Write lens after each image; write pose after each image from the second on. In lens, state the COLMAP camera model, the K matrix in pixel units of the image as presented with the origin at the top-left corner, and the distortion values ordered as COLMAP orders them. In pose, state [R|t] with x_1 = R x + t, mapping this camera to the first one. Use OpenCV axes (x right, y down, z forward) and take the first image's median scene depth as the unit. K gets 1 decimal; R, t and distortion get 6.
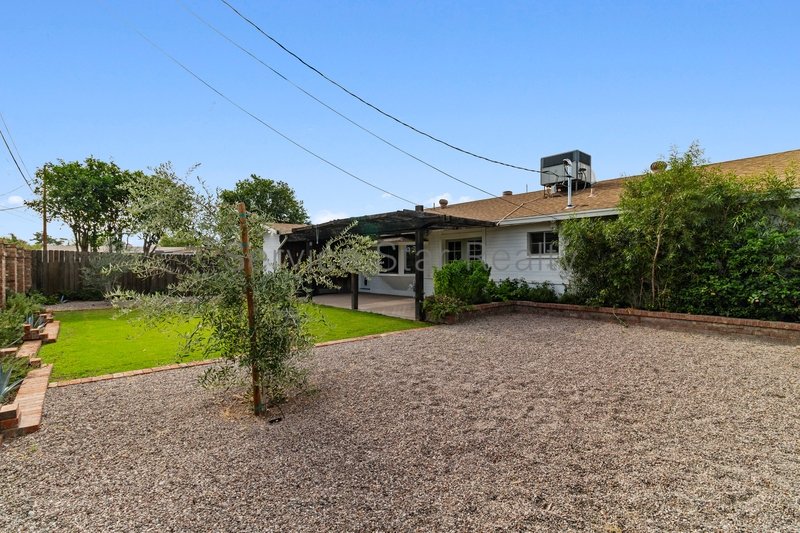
lens RADIAL K [[369.4, 0, 398.4], [0, 369.4, 267.6], [0, 0, 1]] dist [-0.001680, 0.000957]
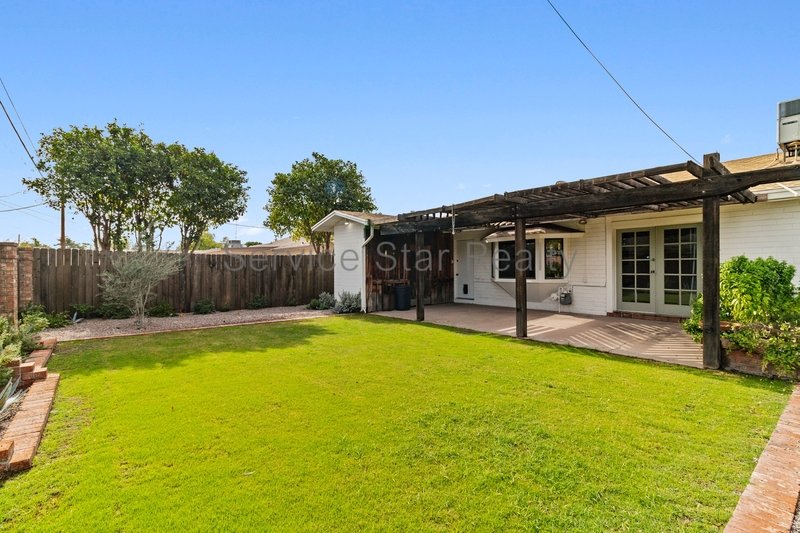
lens RADIAL K [[369.4, 0, 401.1], [0, 369.4, 267.8], [0, 0, 1]] dist [-0.001680, 0.000957]
pose [[0.999503, -0.005823, -0.030974, -0.236817], [0.005597, 0.999957, -0.007367, -0.000813], [0.031015, 0.007190, 0.999493, 0.280364]]
